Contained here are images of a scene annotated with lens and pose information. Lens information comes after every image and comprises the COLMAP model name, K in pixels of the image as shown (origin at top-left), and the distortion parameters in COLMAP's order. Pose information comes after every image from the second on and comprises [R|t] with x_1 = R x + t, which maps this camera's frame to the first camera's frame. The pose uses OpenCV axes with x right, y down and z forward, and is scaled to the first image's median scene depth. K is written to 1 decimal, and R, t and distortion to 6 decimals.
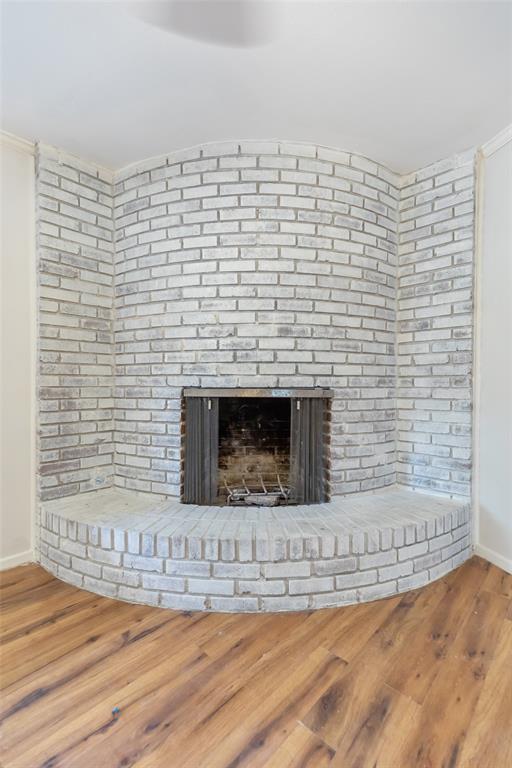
lens RADIAL K [[352.7, 0, 258.8], [0, 352.7, 388.5], [0, 0, 1]] dist [0.006202, -0.000465]
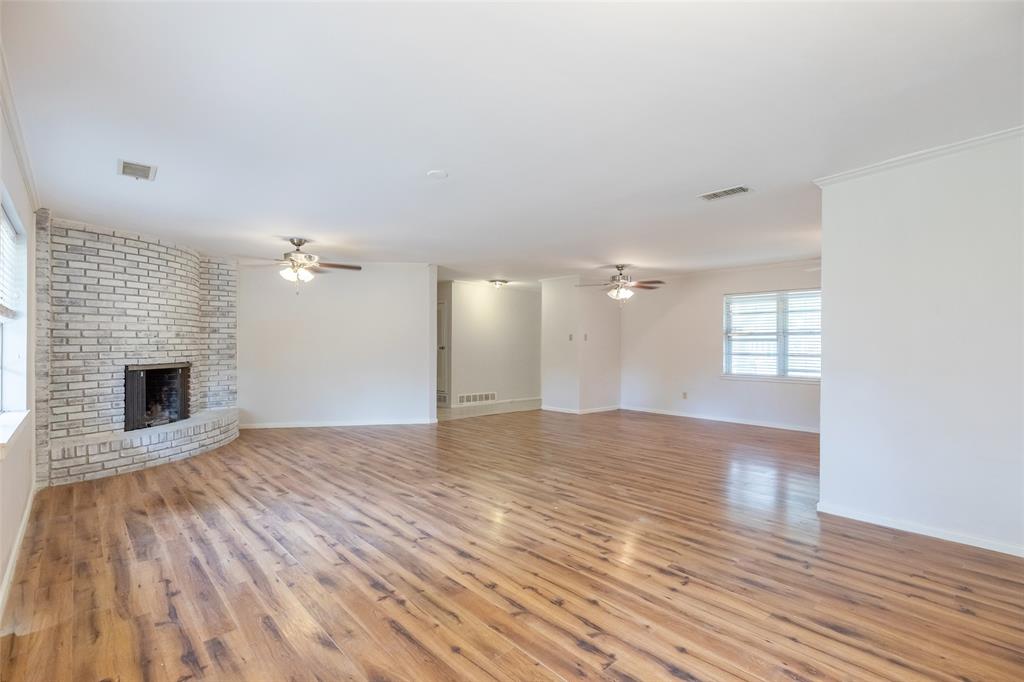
lens RADIAL K [[470.3, 0, 515.4], [0, 470.3, 343.6], [0, 0, 1]] dist [0.006202, -0.000465]
pose [[0.073419, -0.005662, 0.997285, -2.393024], [0.017056, 0.999845, 0.004421, -0.088136], [-0.997155, 0.016685, 0.073504, -1.092872]]
